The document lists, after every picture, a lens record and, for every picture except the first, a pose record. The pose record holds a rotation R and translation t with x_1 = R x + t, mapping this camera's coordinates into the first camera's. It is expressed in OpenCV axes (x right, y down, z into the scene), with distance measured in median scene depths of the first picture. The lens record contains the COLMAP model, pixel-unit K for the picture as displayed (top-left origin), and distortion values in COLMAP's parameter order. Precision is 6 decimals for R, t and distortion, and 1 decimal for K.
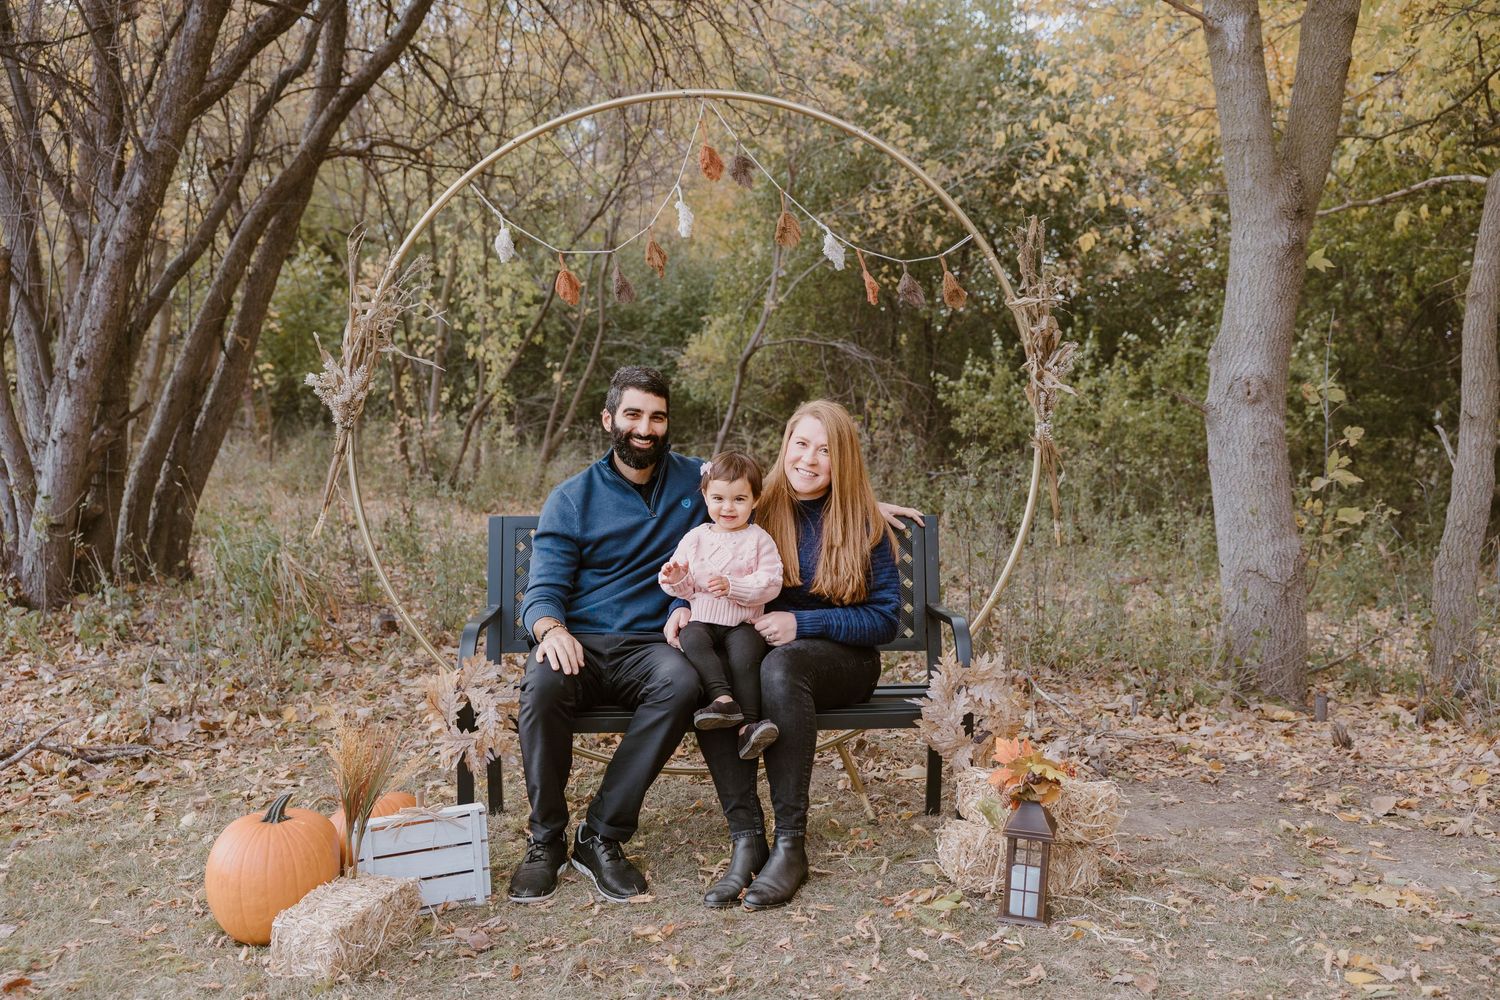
lens RADIAL K [[1449.0, 0, 753.7], [0, 1449.0, 487.4], [0, 0, 1]] dist [-0.012652, 0.000000]
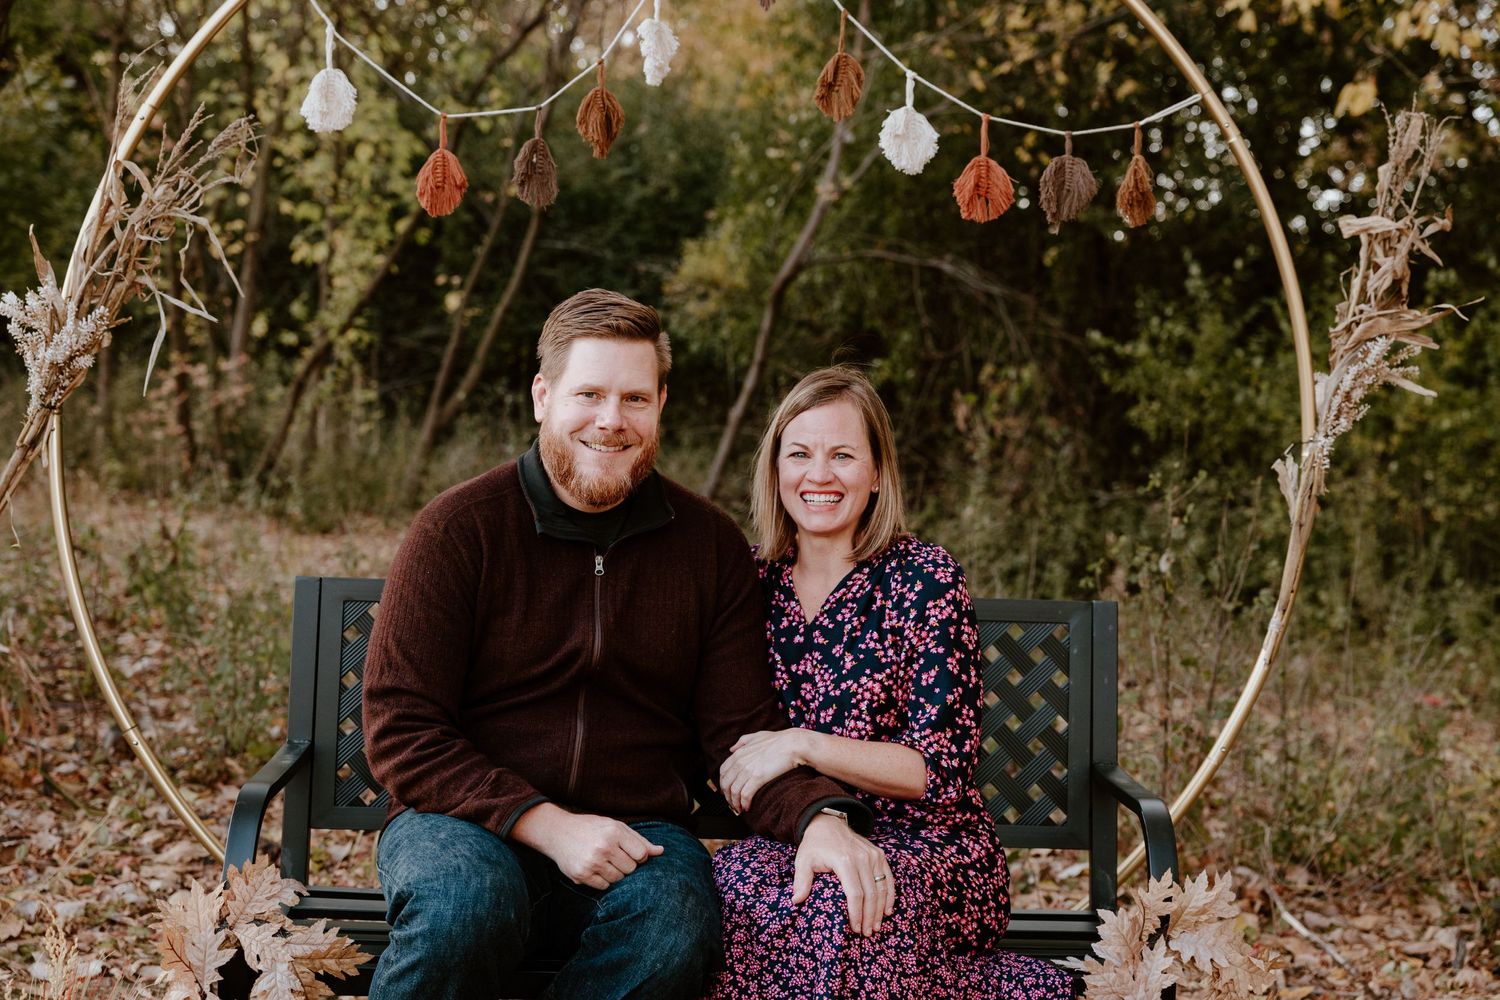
lens RADIAL K [[2471.4, 0, 760.2], [0, 2471.4, 488.5], [0, 0, 1]] dist [0.036637, 0.000000]
pose [[0.999233, 0.037510, -0.011256, 0.000113], [-0.037539, 0.999292, -0.002323, -0.012119], [0.011161, 0.002744, 0.999934, 0.046066]]
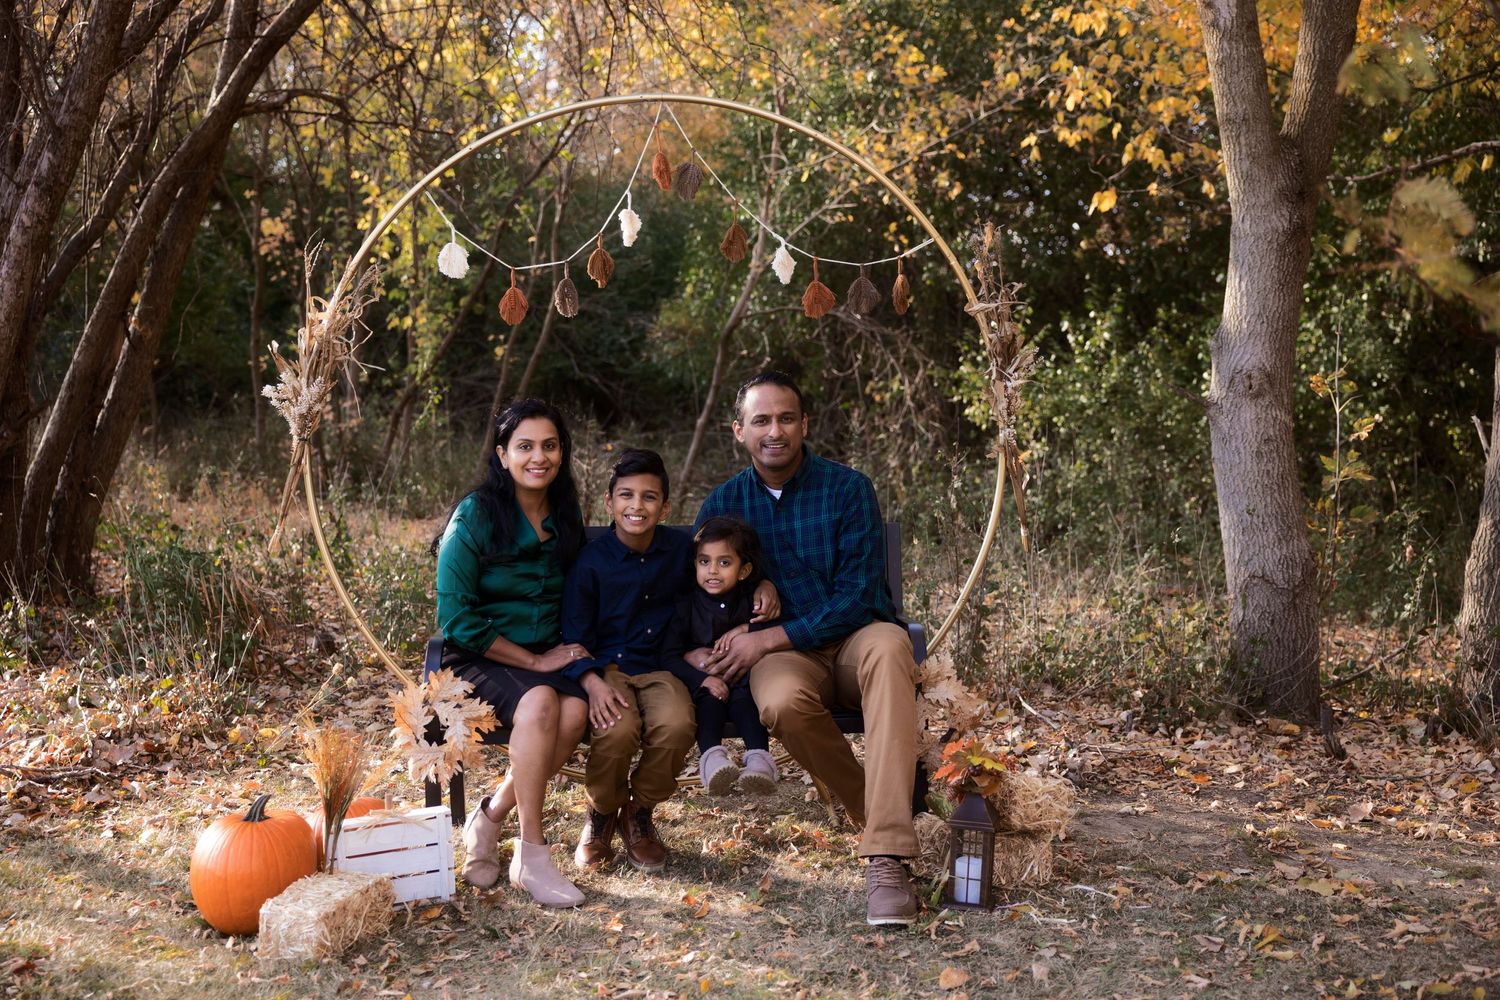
lens RADIAL K [[1881.6, 0, 767.8], [0, 1881.6, 470.9], [0, 0, 1]] dist [-0.056699, 0.000000]
pose [[0.999920, -0.009296, 0.008561, 0.017988], [0.009336, 0.999946, -0.004595, -0.007551], [-0.008518, 0.004675, 0.999953, -0.203292]]
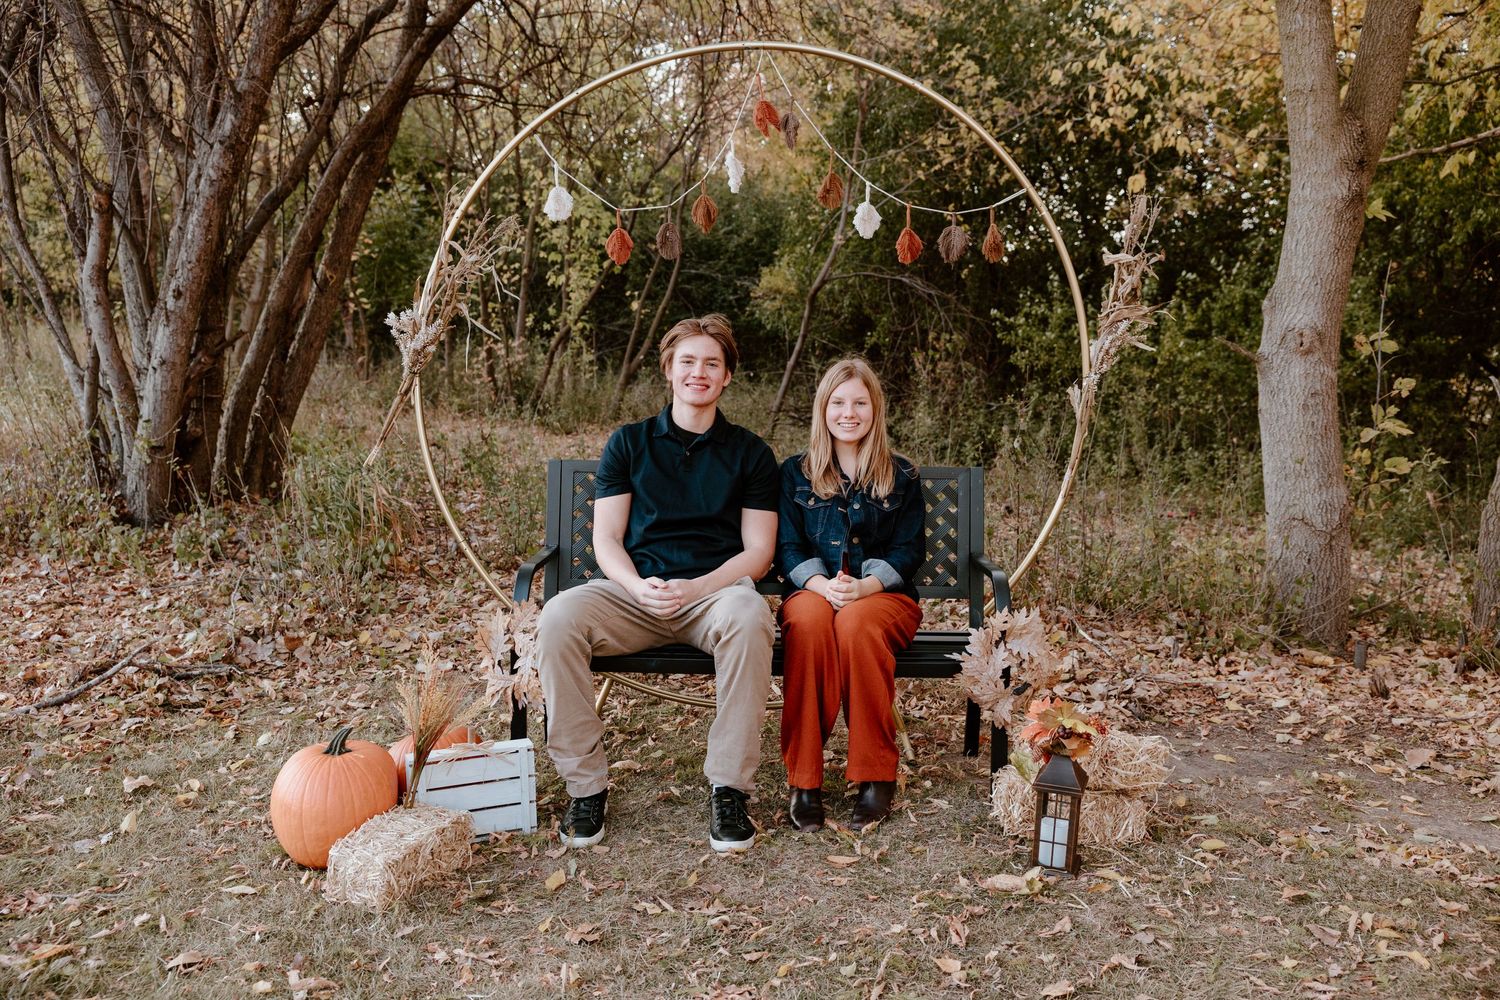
lens RADIAL K [[1368.7, 0, 754.2], [0, 1368.7, 490.3], [0, 0, 1]] dist [-0.005981, 0.000000]
pose [[0.998480, 0.020611, -0.051111, 0.010901], [-0.017433, 0.997933, 0.061858, -0.014912], [0.052280, -0.060873, 0.996775, 0.020411]]
